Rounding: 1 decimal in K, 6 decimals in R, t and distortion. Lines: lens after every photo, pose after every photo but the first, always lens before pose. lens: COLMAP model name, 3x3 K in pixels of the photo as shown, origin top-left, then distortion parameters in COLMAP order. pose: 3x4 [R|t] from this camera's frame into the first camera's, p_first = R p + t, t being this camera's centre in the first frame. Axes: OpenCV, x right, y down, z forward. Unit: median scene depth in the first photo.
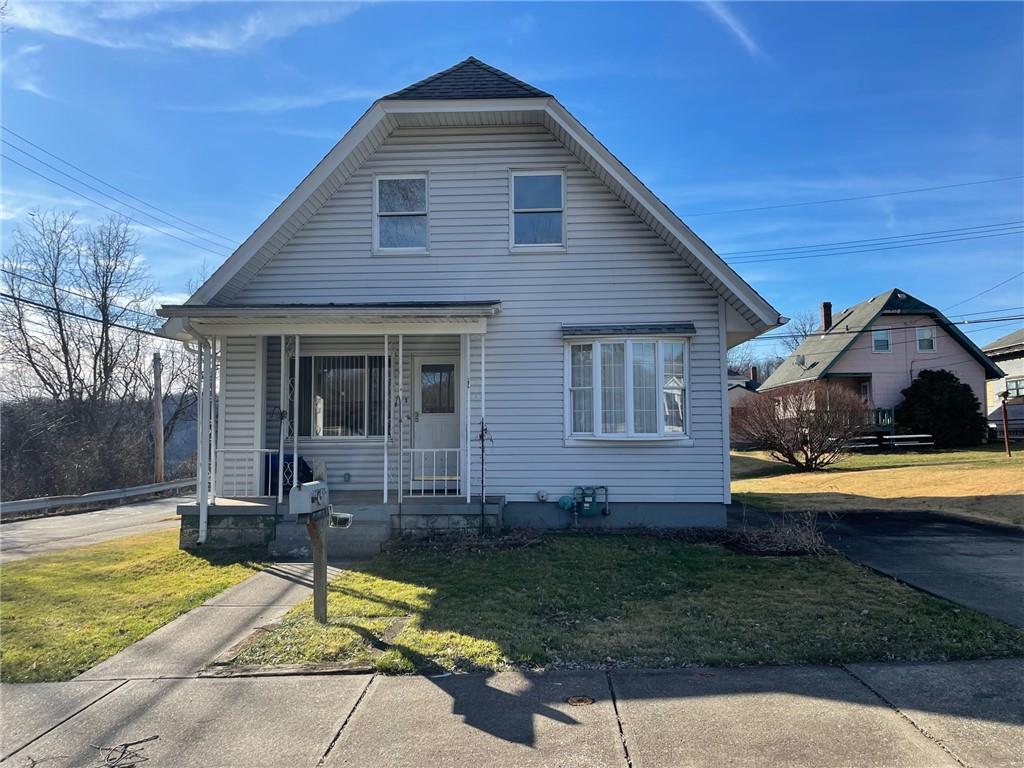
lens RADIAL K [[763.1, 0, 513.3], [0, 763.1, 386.2], [0, 0, 1]] dist [0.072055, 0.000340]
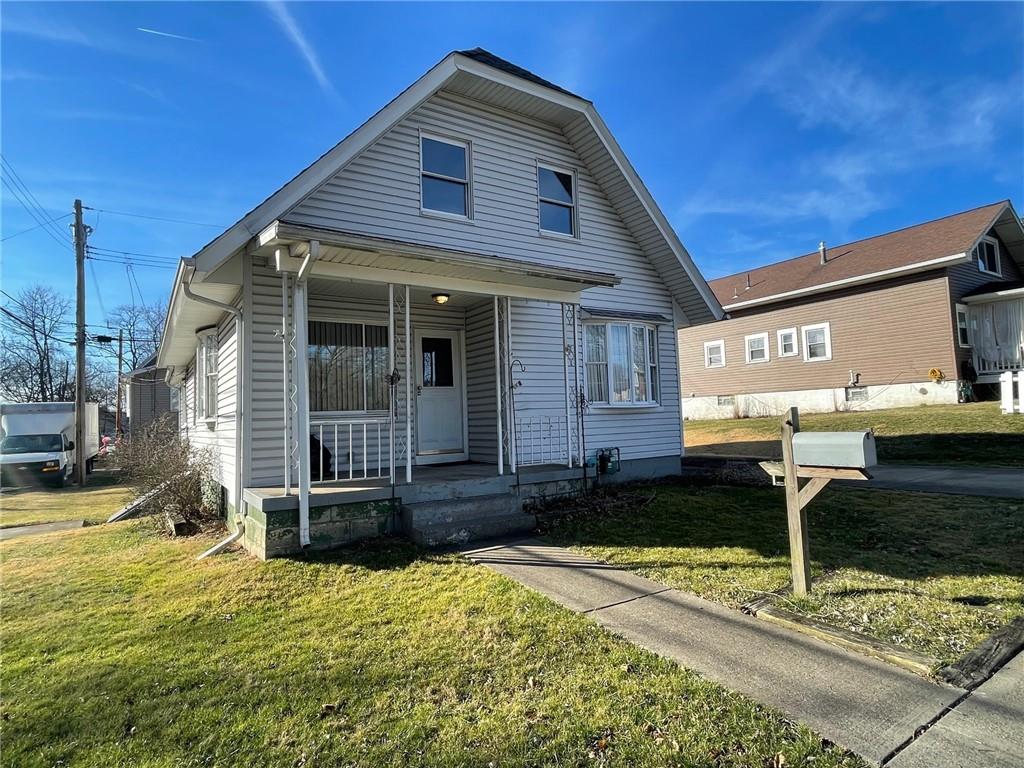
lens RADIAL K [[568.8, 0, 516.7], [0, 568.8, 380.4], [0, 0, 1]] dist [0.002448, -0.000148]
pose [[0.808340, 0.016520, 0.588484, -0.510585], [-0.005052, 0.999764, -0.021126, 0.047659], [-0.588695, 0.014104, 0.808233, 0.385572]]
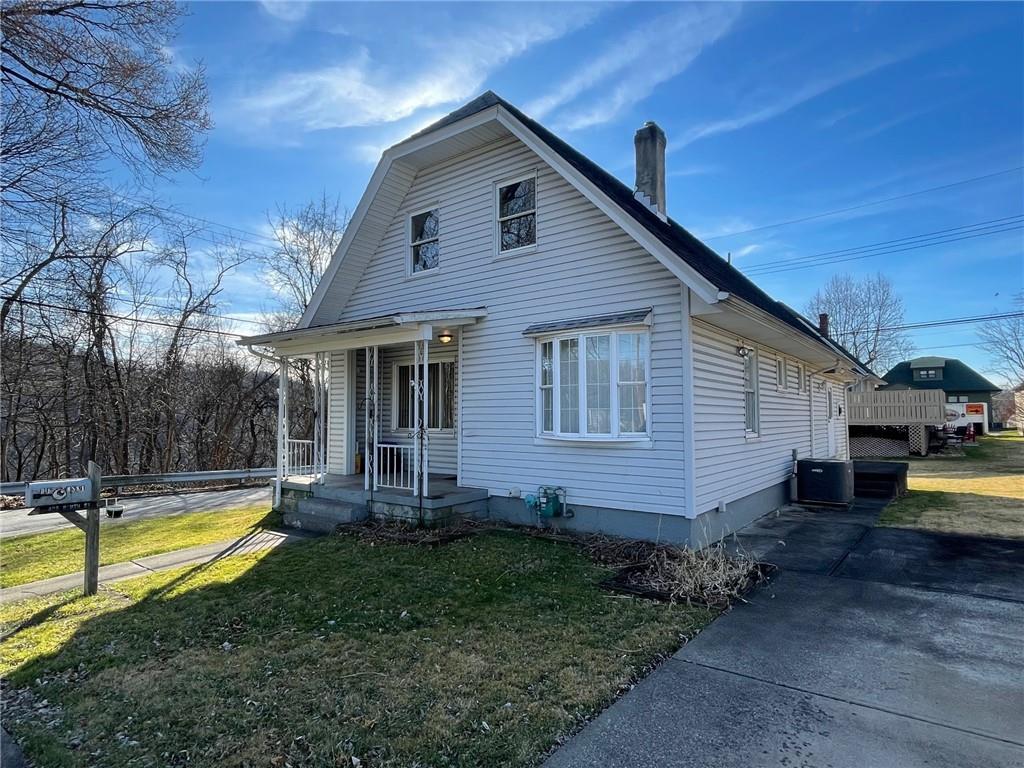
lens RADIAL K [[568.8, 0, 521.8], [0, 568.8, 385.3], [0, 0, 1]] dist [0.002448, -0.000148]
pose [[0.823664, -0.028414, -0.566365, 0.481737], [0.032778, 0.999460, -0.002473, 0.001700], [0.566129, -0.016527, 0.824151, 0.376990]]
